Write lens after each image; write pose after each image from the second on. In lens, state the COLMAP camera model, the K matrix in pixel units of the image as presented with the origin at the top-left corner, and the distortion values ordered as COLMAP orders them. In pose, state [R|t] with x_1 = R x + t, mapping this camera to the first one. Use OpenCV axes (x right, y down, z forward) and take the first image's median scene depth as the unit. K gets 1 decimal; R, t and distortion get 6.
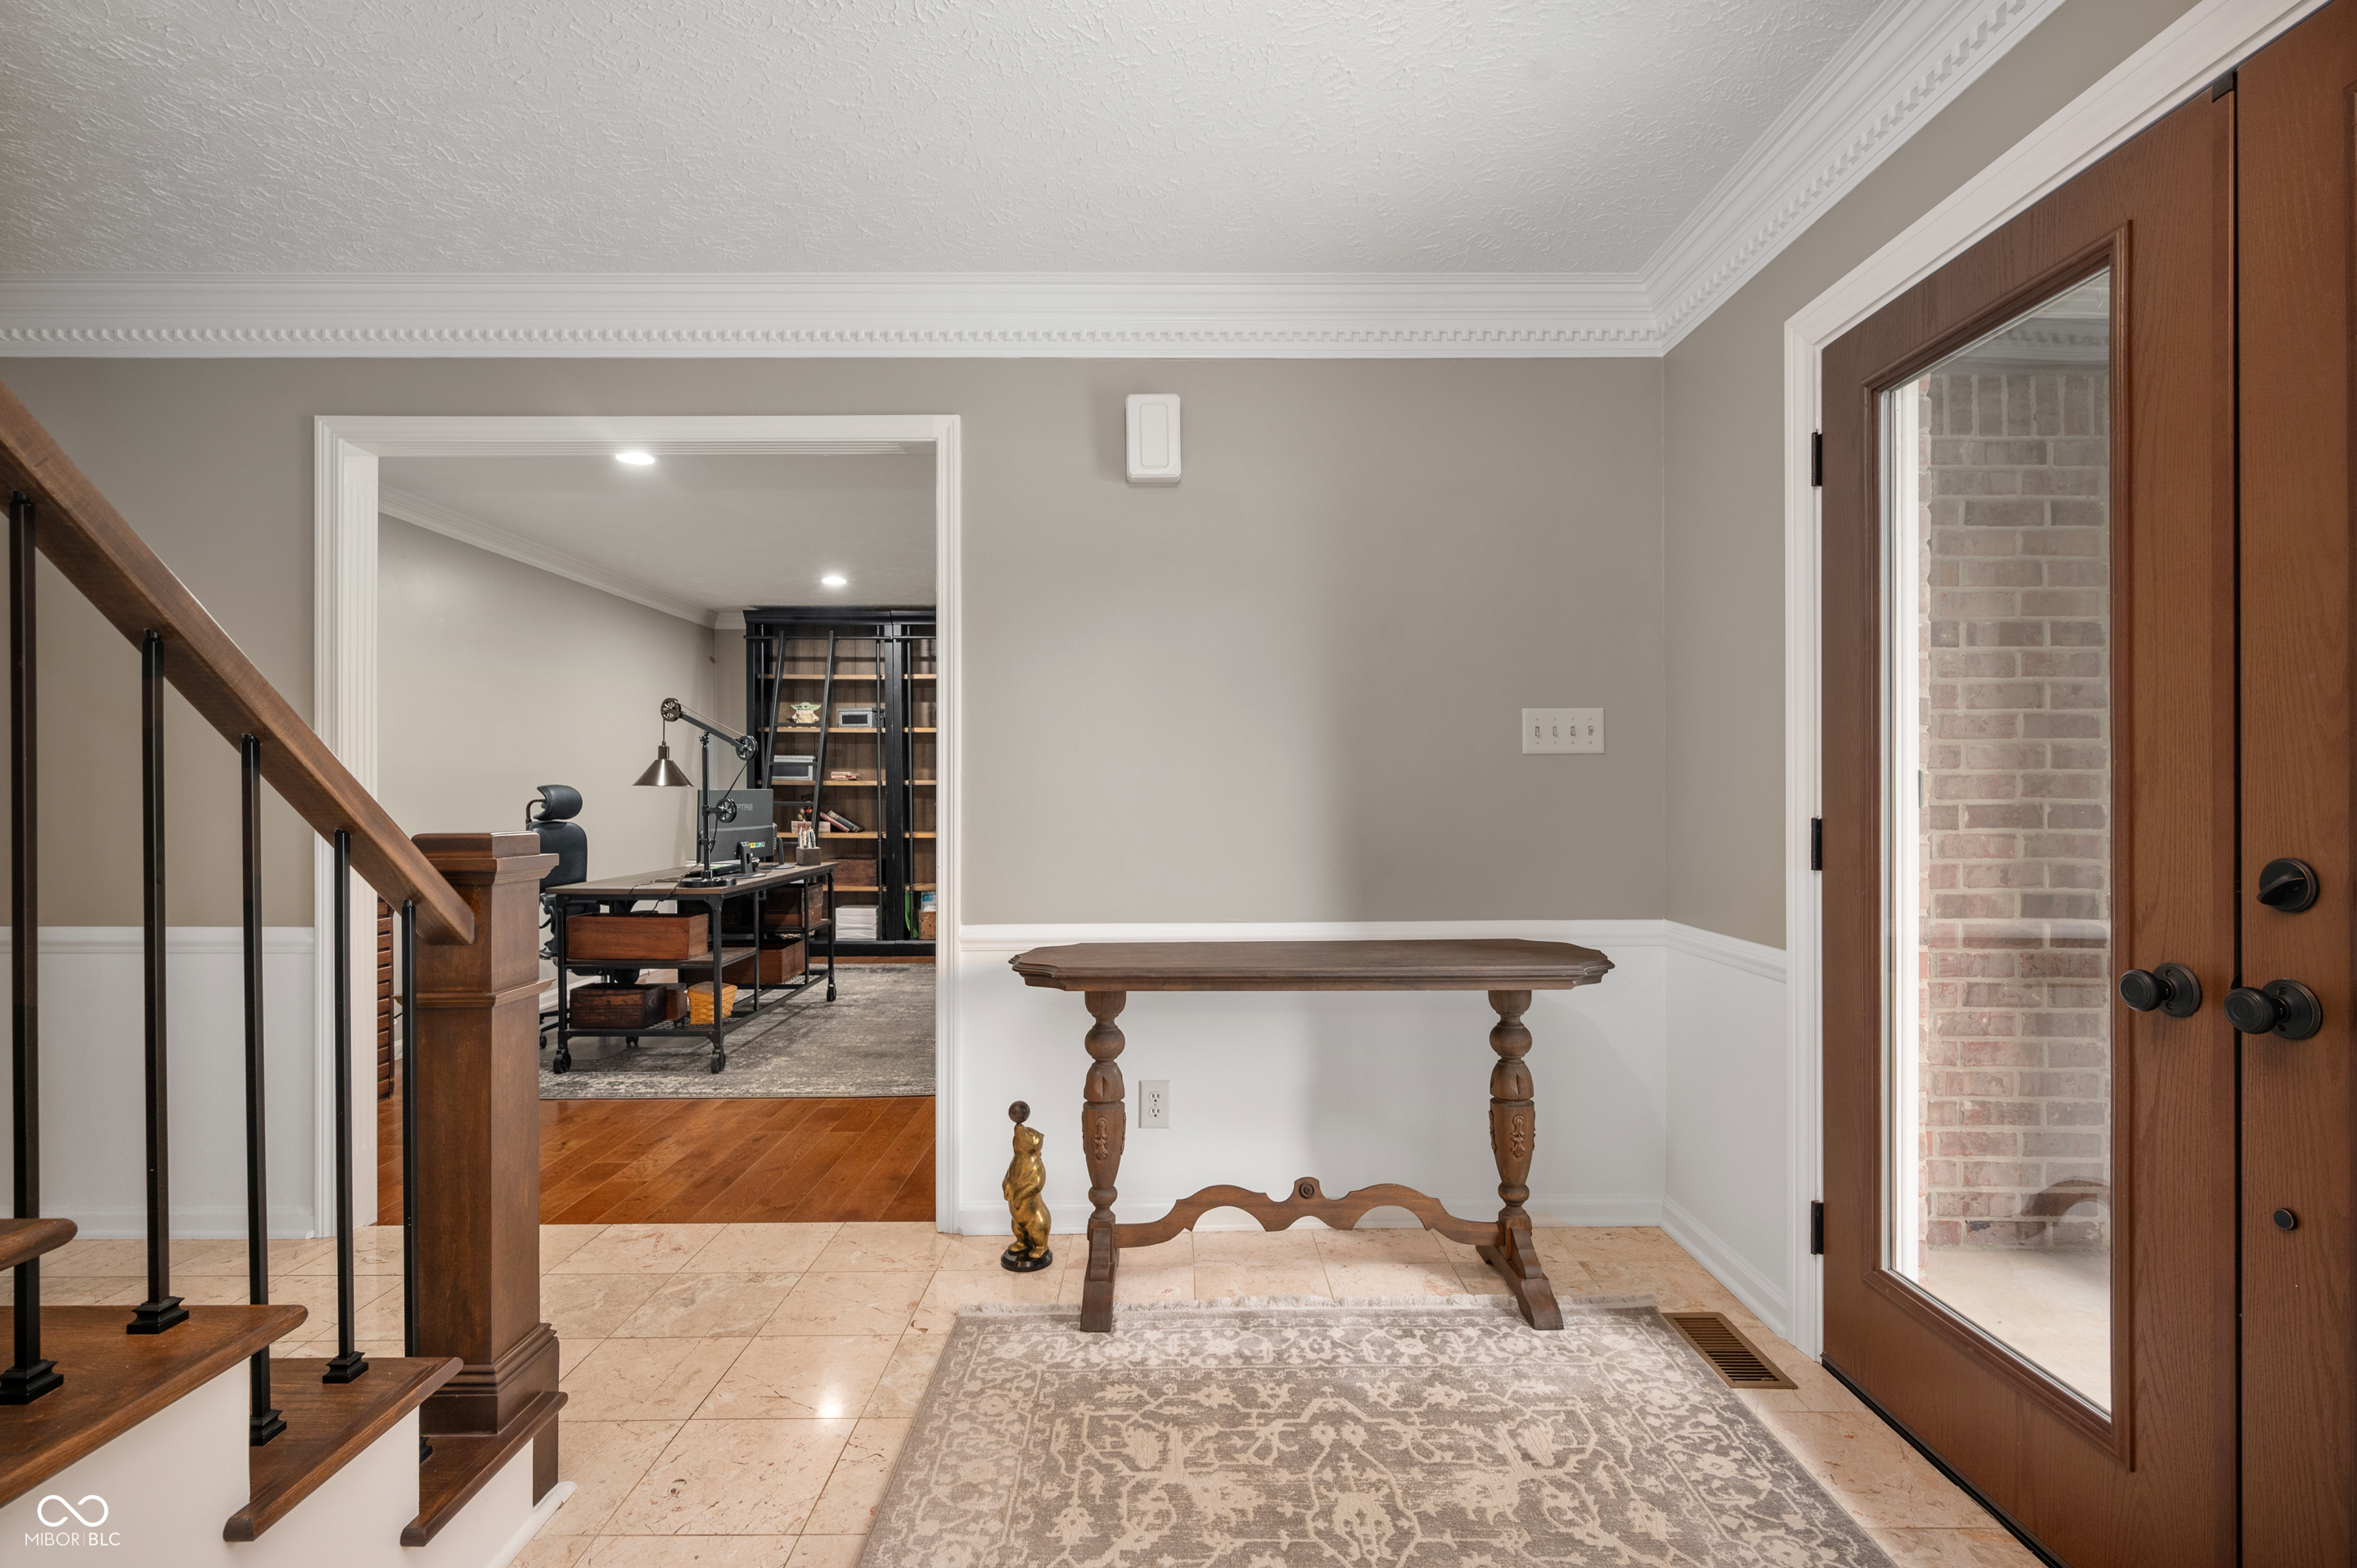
lens RADIAL K [[1087.4, 0, 1169.9], [0, 1087.4, 782.0], [0, 0, 1]] dist [0.001228, -0.000057]
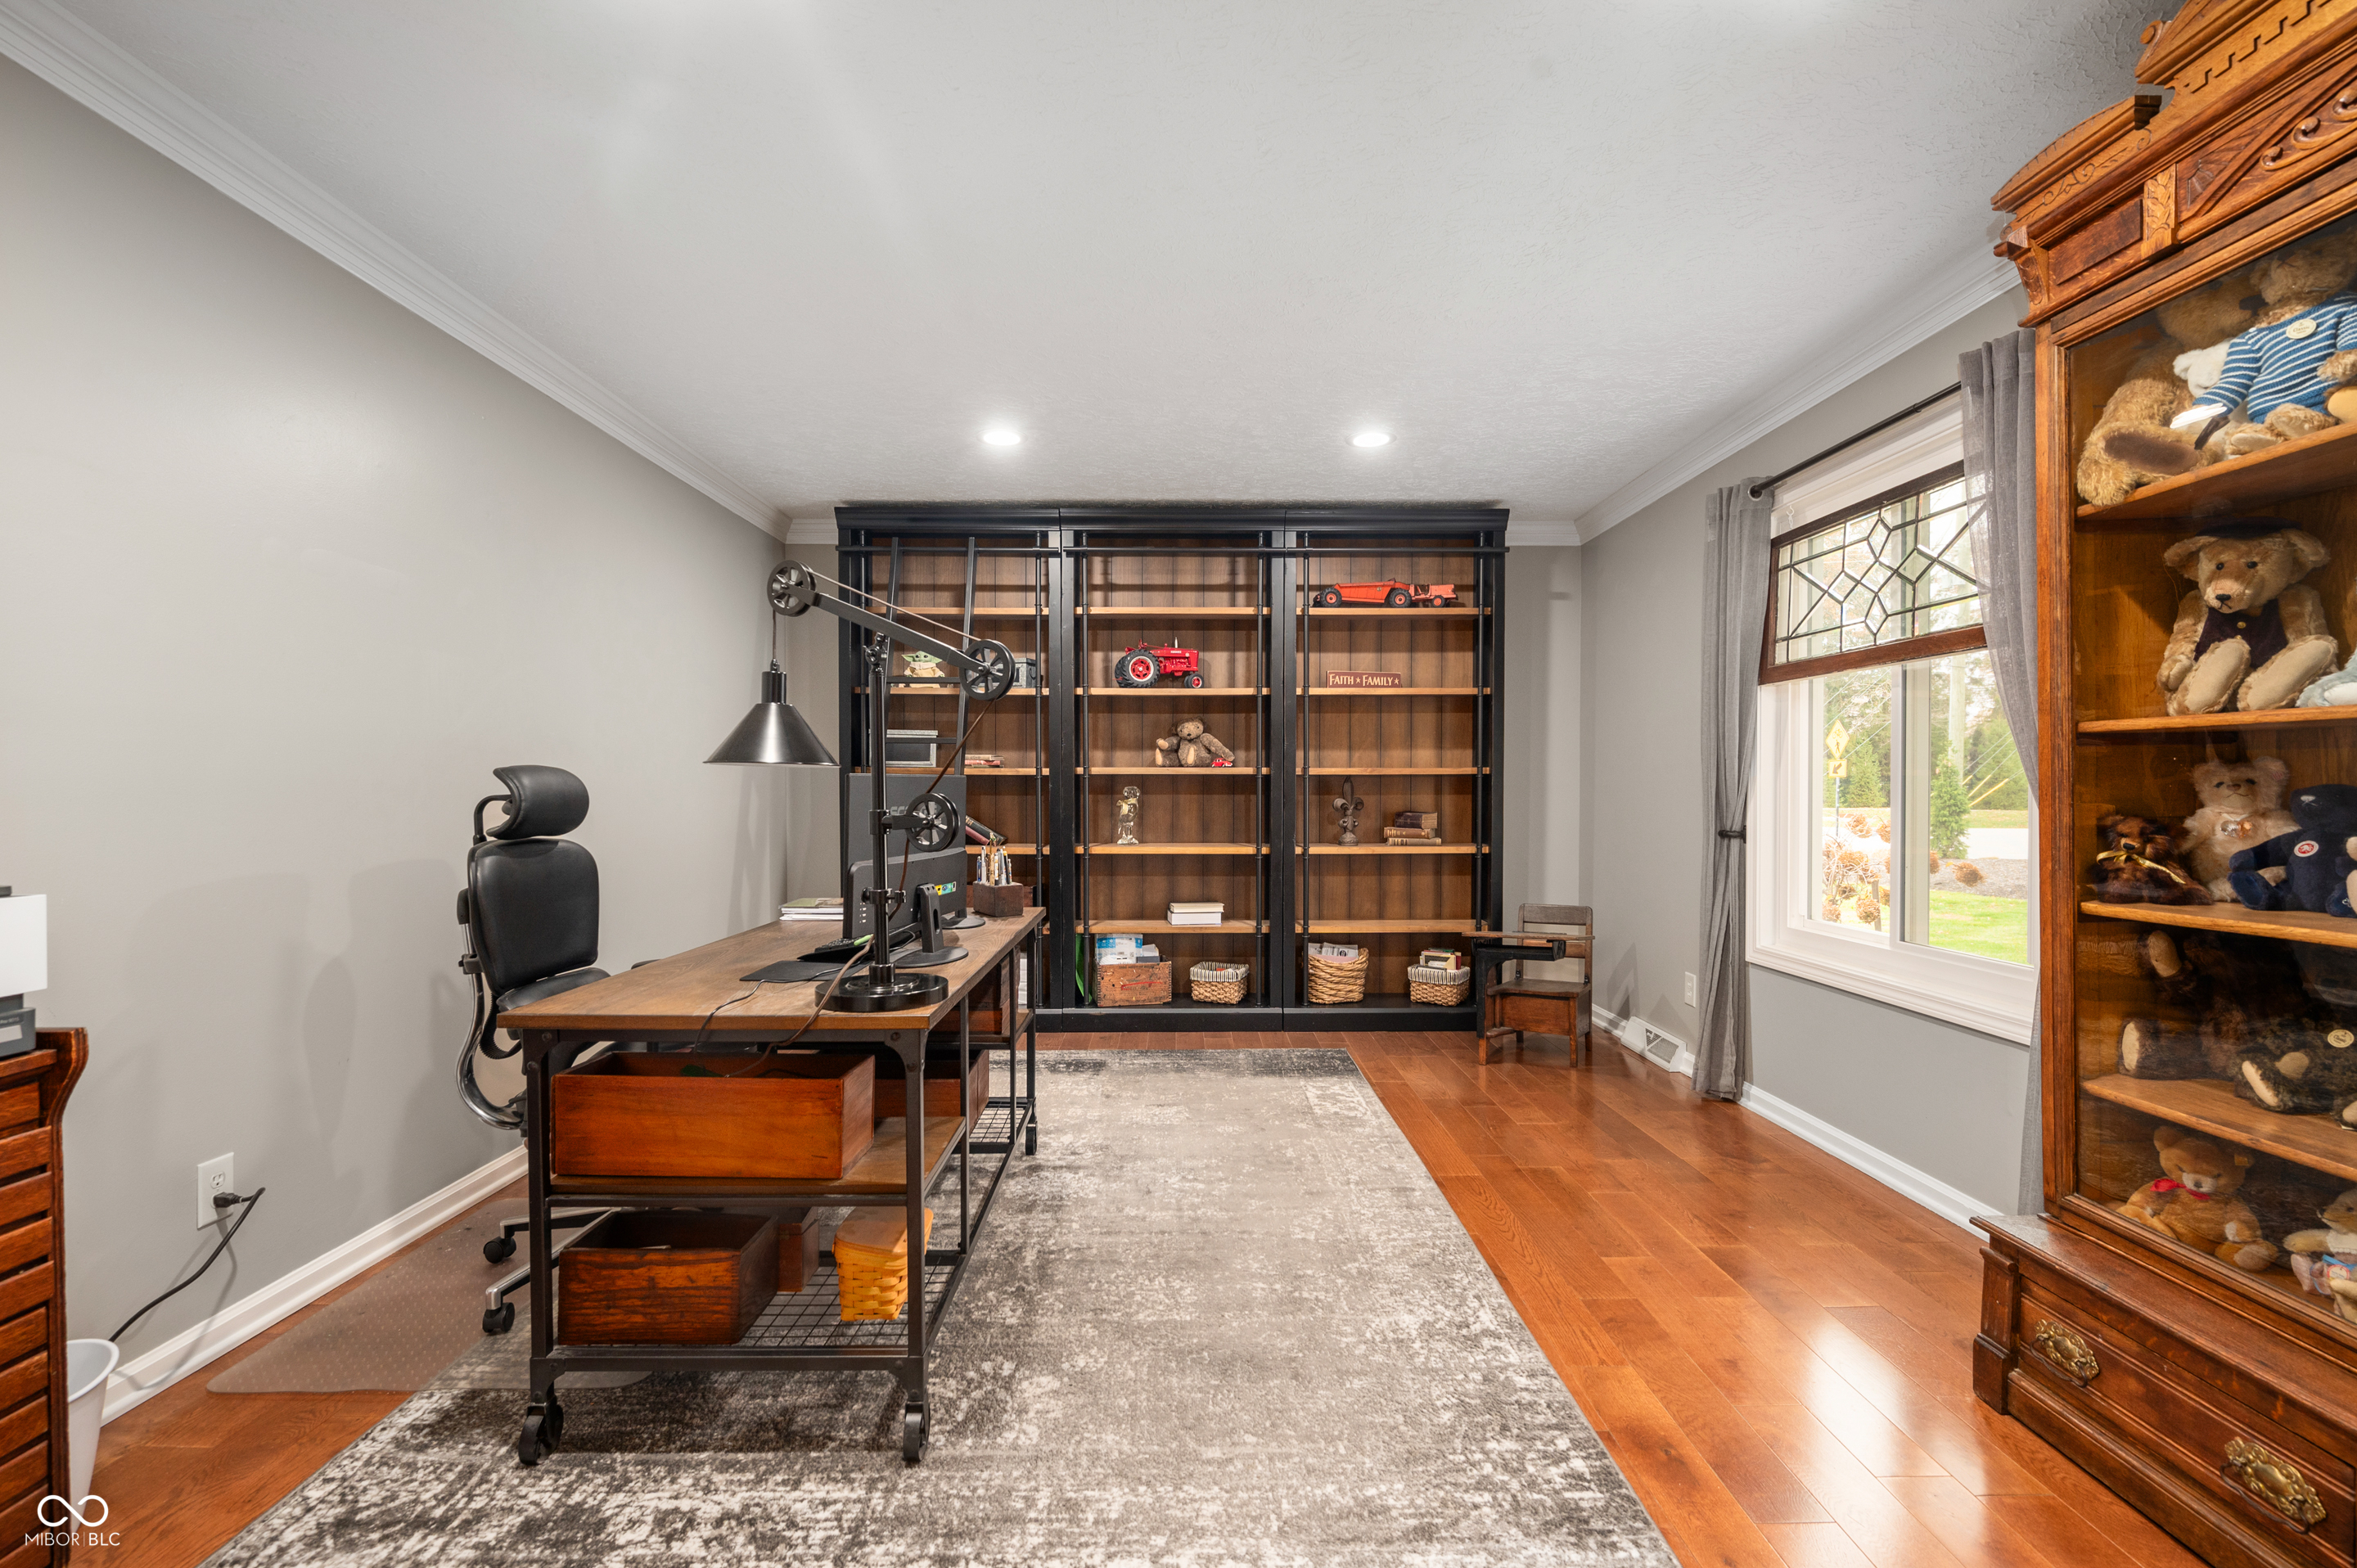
lens RADIAL K [[1087.4, 0, 1184.2], [0, 1087.4, 791.7], [0, 0, 1]] dist [0.001228, -0.000057]
pose [[0.999992, 0.001515, 0.003567, -0.181635], [-0.001557, 0.999932, 0.011546, 0.005593], [-0.003549, -0.011552, 0.999927, 0.338273]]
